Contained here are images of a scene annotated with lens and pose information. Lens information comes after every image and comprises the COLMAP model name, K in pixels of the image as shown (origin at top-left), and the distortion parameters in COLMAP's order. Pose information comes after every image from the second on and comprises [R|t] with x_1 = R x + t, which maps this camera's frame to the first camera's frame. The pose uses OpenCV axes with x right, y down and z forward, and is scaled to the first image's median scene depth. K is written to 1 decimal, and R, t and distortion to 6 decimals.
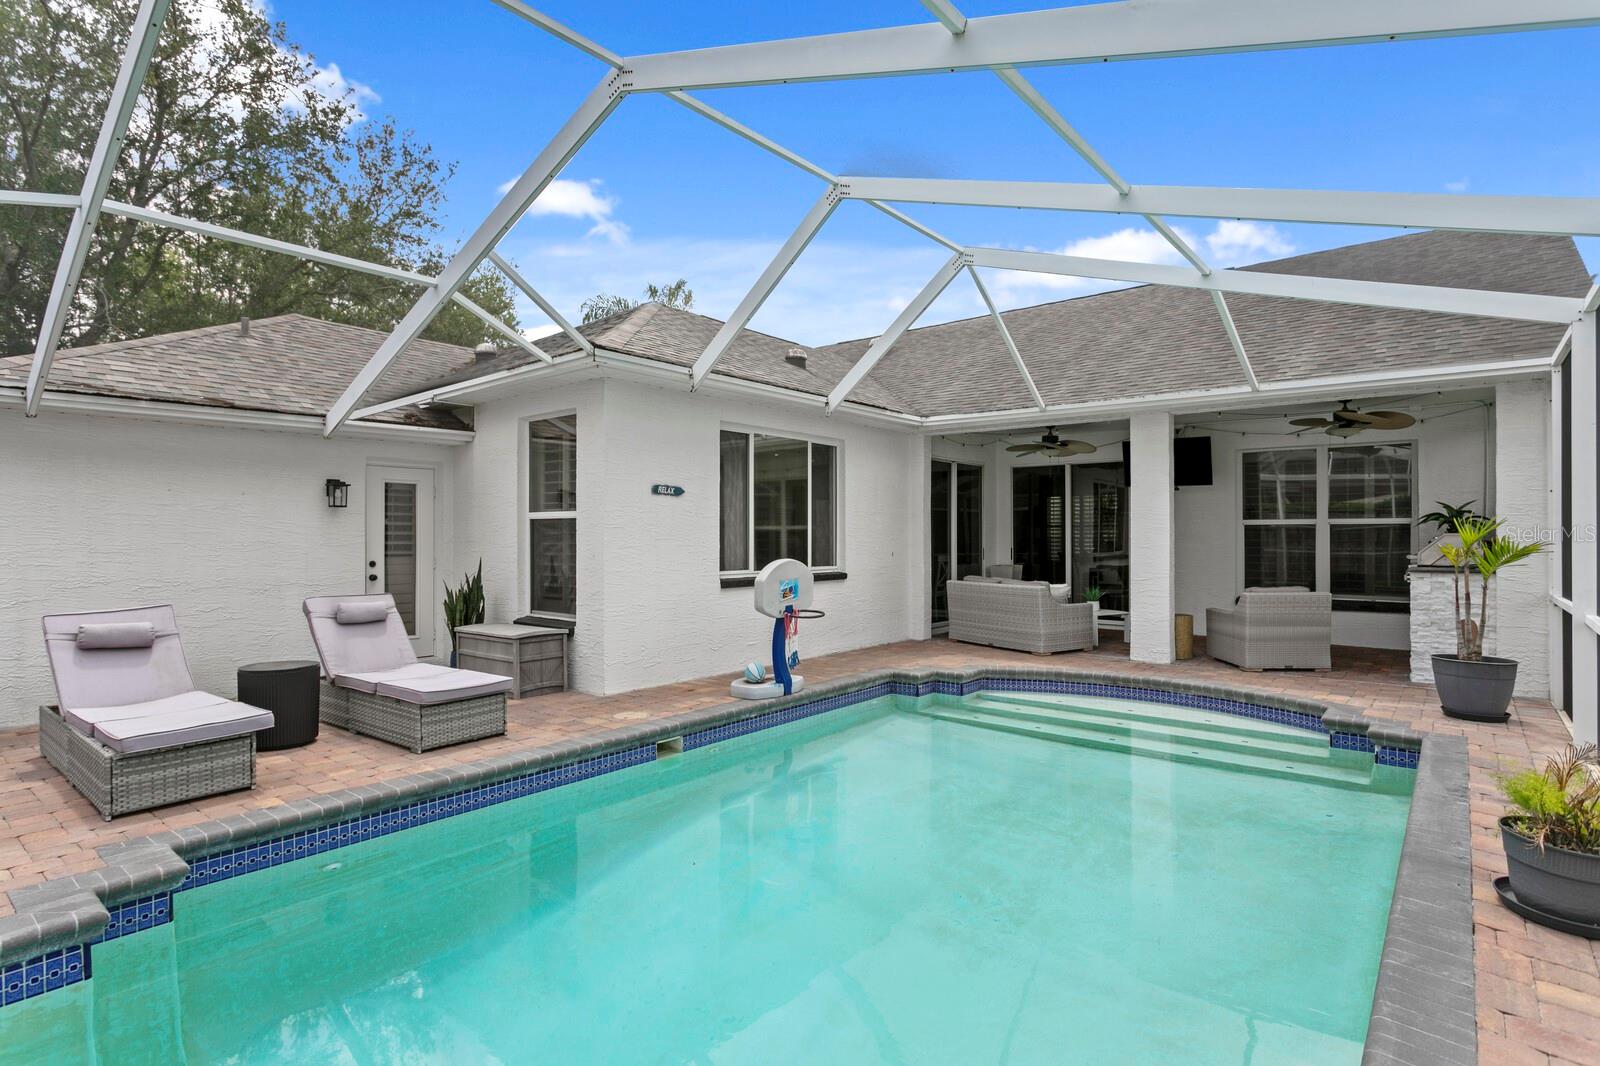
lens RADIAL K [[797.8, 0, 751.9], [0, 797.8, 531.8], [0, 0, 1]] dist [-0.002659, 0.001751]
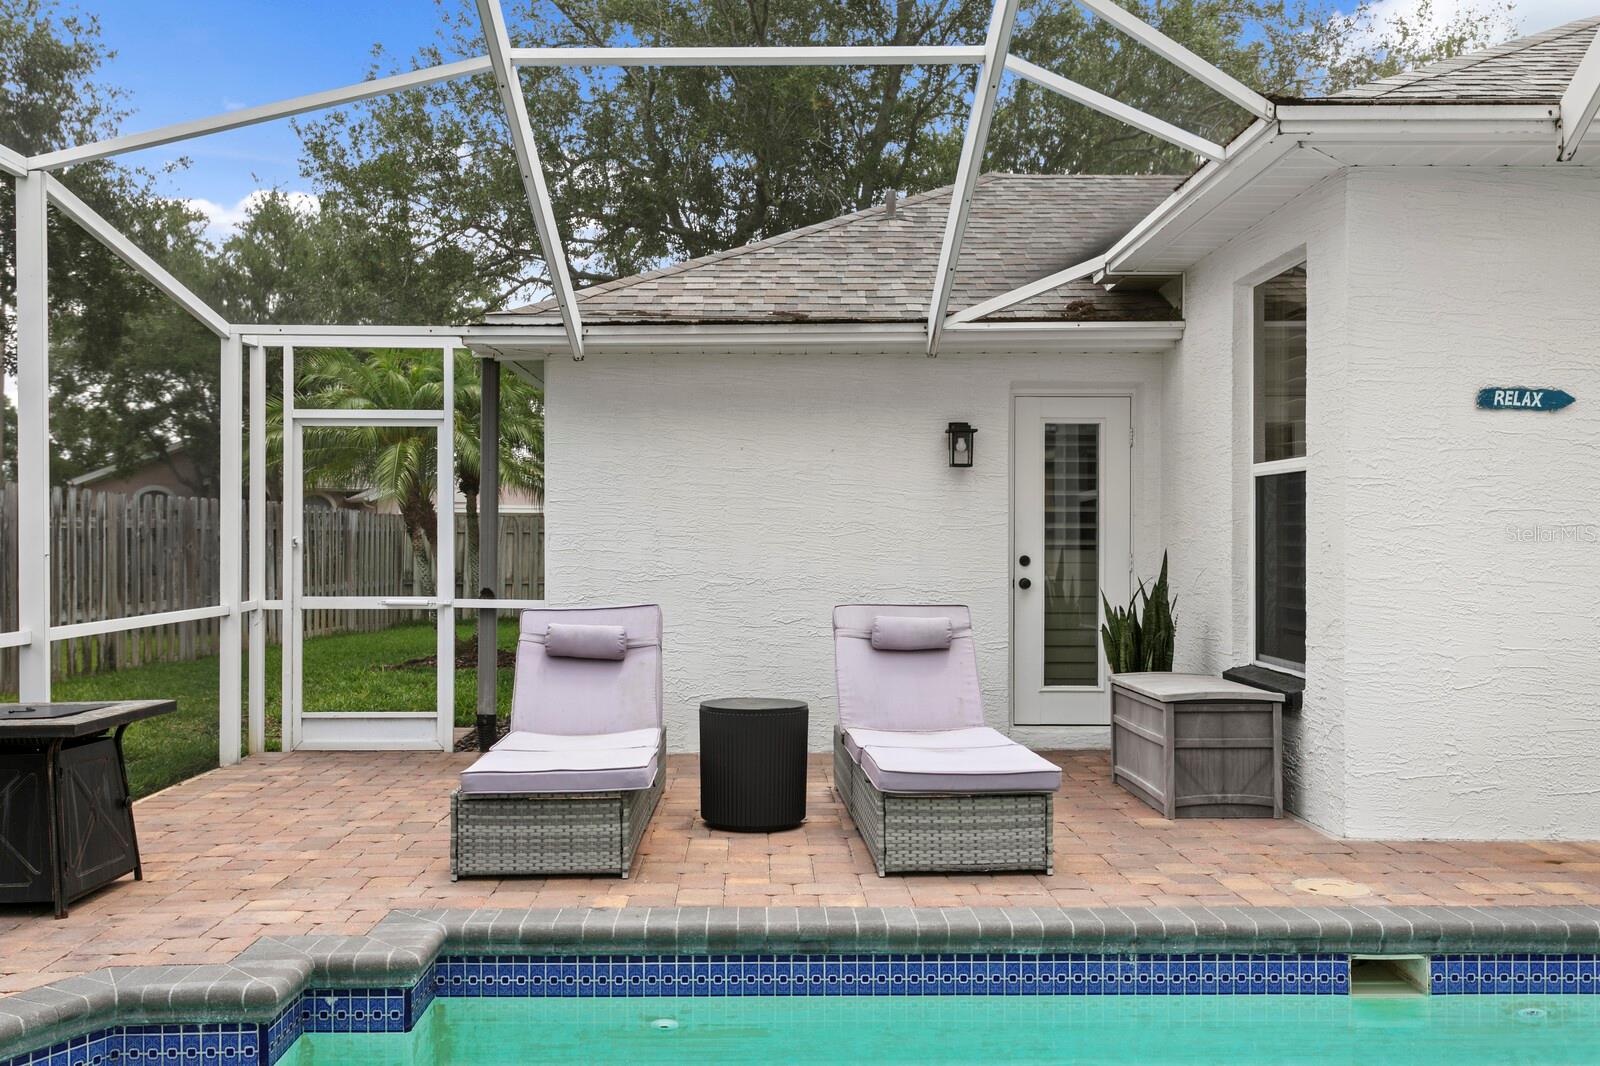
lens RADIAL K [[1361.3, 0, 759.7], [0, 1361.3, 543.8], [0, 0, 1]] dist [0.002806, 0.014285]
pose [[0.673090, 0.005711, -0.739538, 0.190626], [0.003168, 0.999939, 0.010605, 0.020953], [0.739554, -0.009482, 0.673031, 0.210782]]
